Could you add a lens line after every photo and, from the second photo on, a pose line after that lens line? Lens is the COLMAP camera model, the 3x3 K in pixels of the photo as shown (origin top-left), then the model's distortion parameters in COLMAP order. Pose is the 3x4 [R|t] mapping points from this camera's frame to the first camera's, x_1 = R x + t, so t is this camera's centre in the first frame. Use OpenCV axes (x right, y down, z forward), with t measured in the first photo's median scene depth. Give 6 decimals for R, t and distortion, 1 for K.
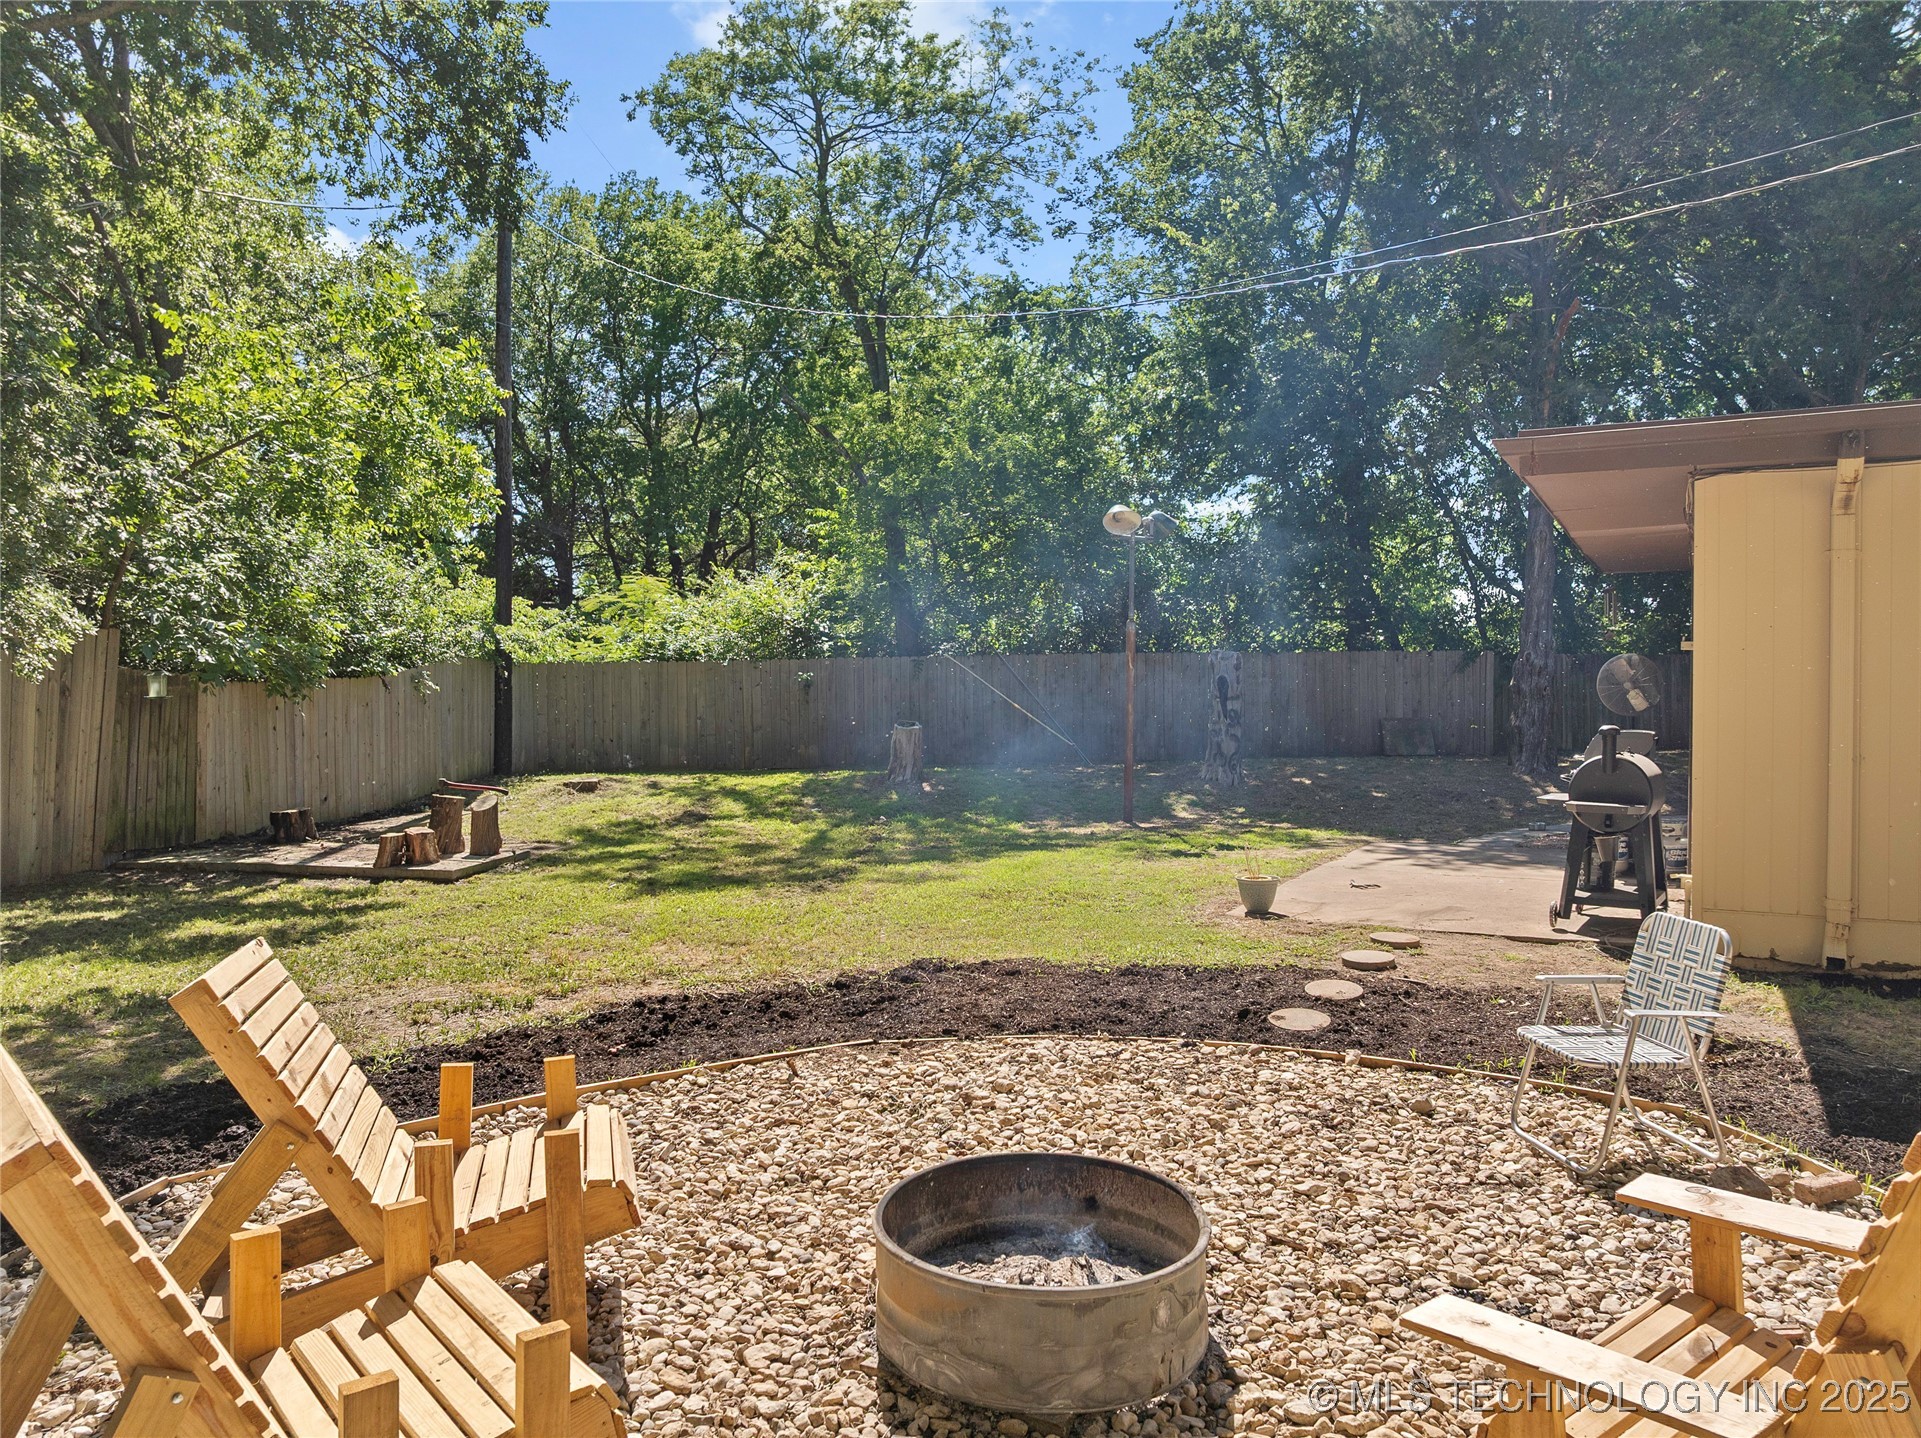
lens RADIAL K [[1363.8, 0, 956.3], [0, 1363.8, 720.0], [0, 0, 1]] dist [-0.050134, 0.027497]
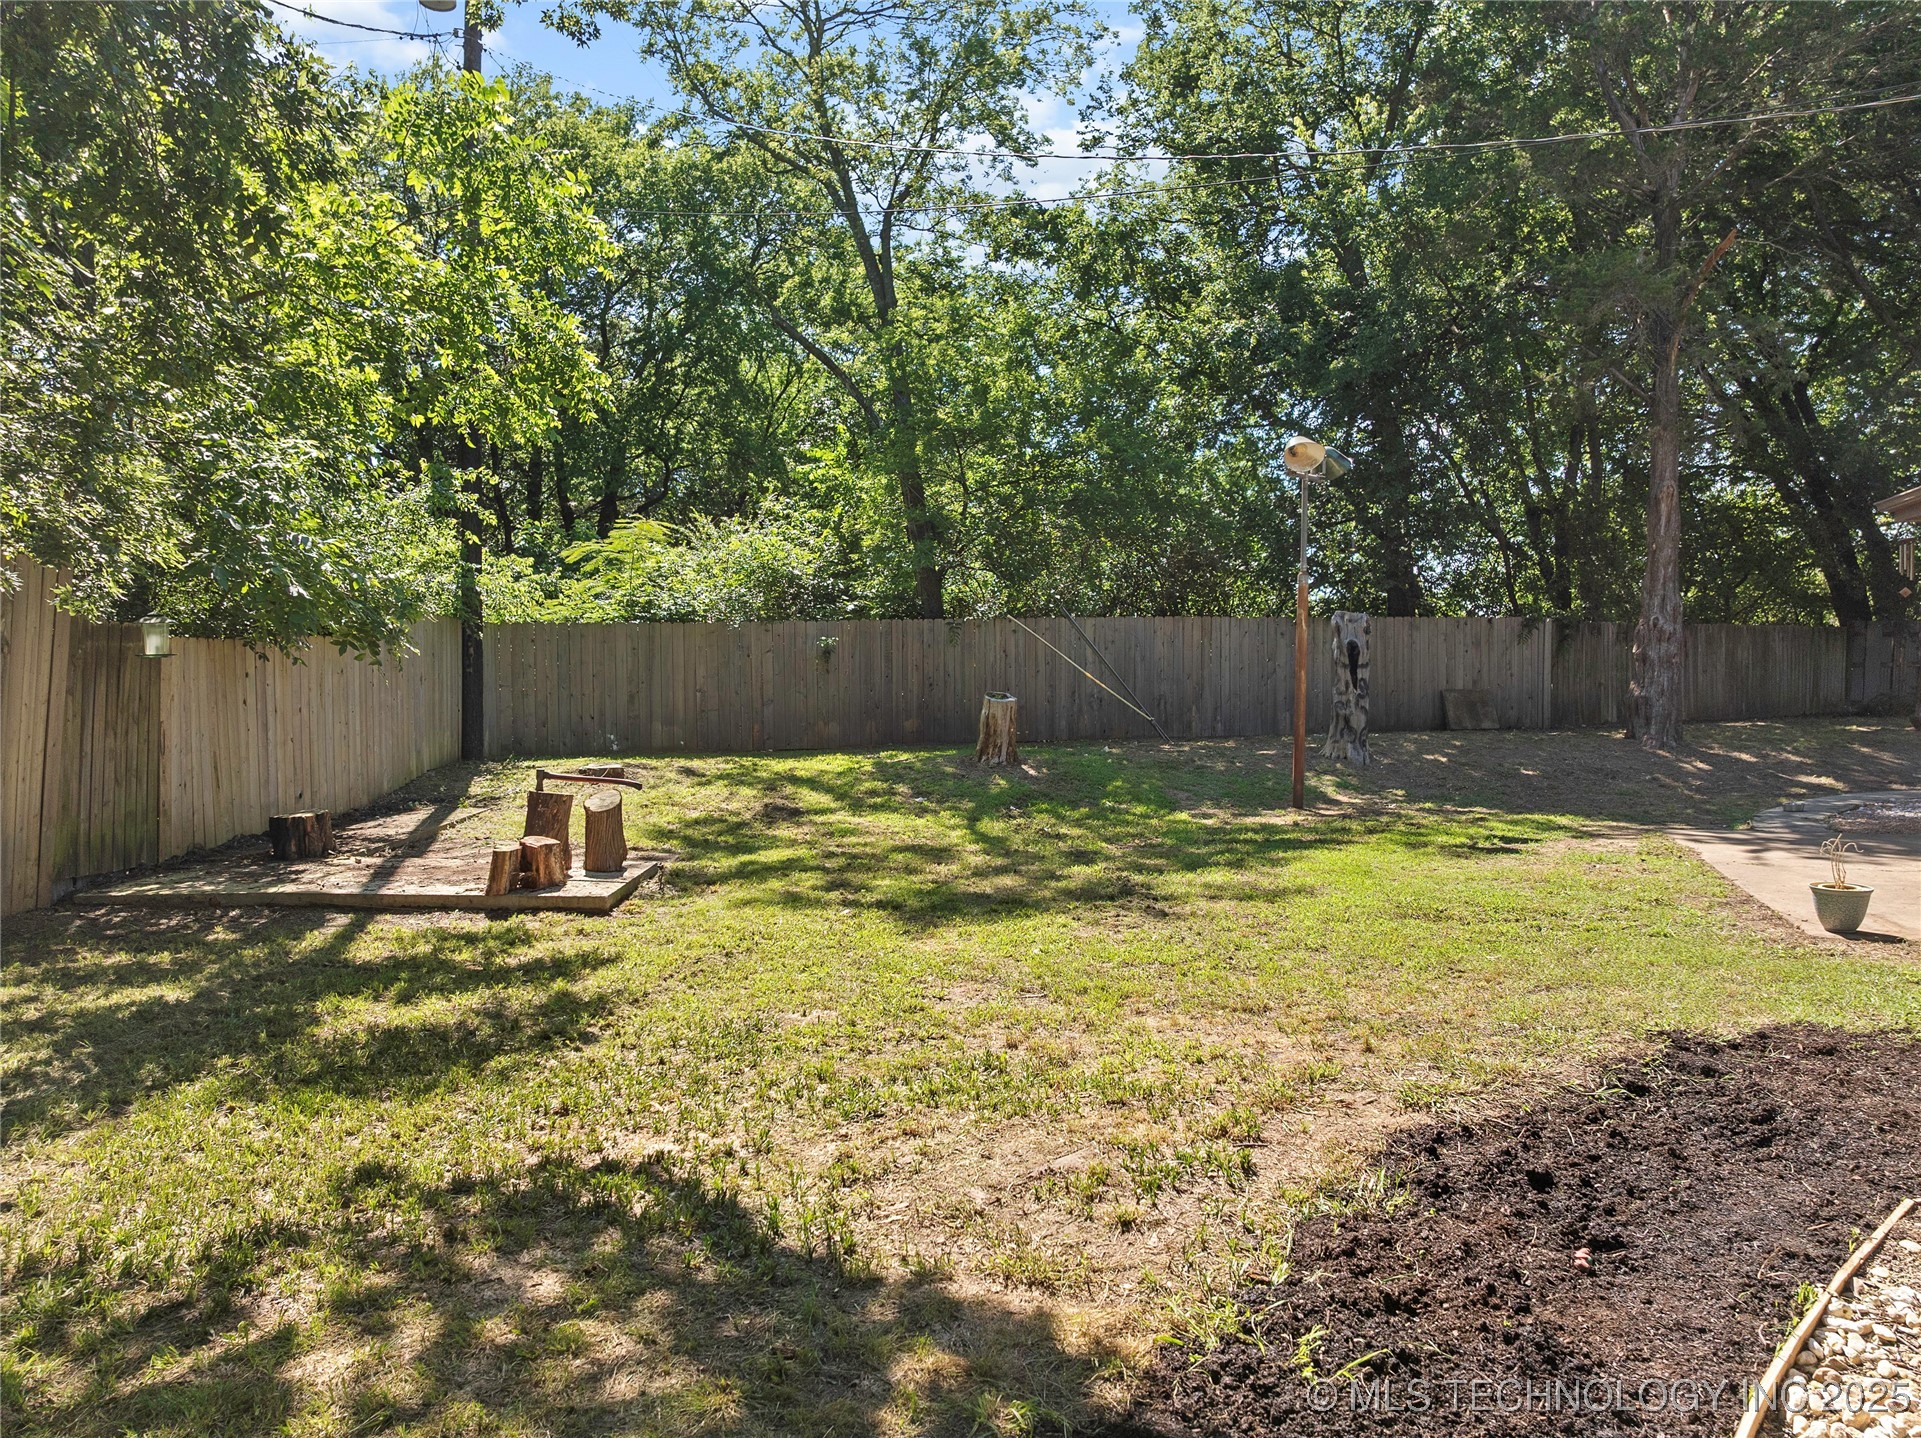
lens RADIAL K [[1363.8, 0, 964.2], [0, 1363.8, 718.6], [0, 0, 1]] dist [-0.050134, 0.027497]
pose [[0.985302, -0.005044, 0.170747, -0.178769], [0.002475, 0.999881, 0.015255, 0.003516], [-0.170804, -0.014608, 0.985197, 0.150760]]
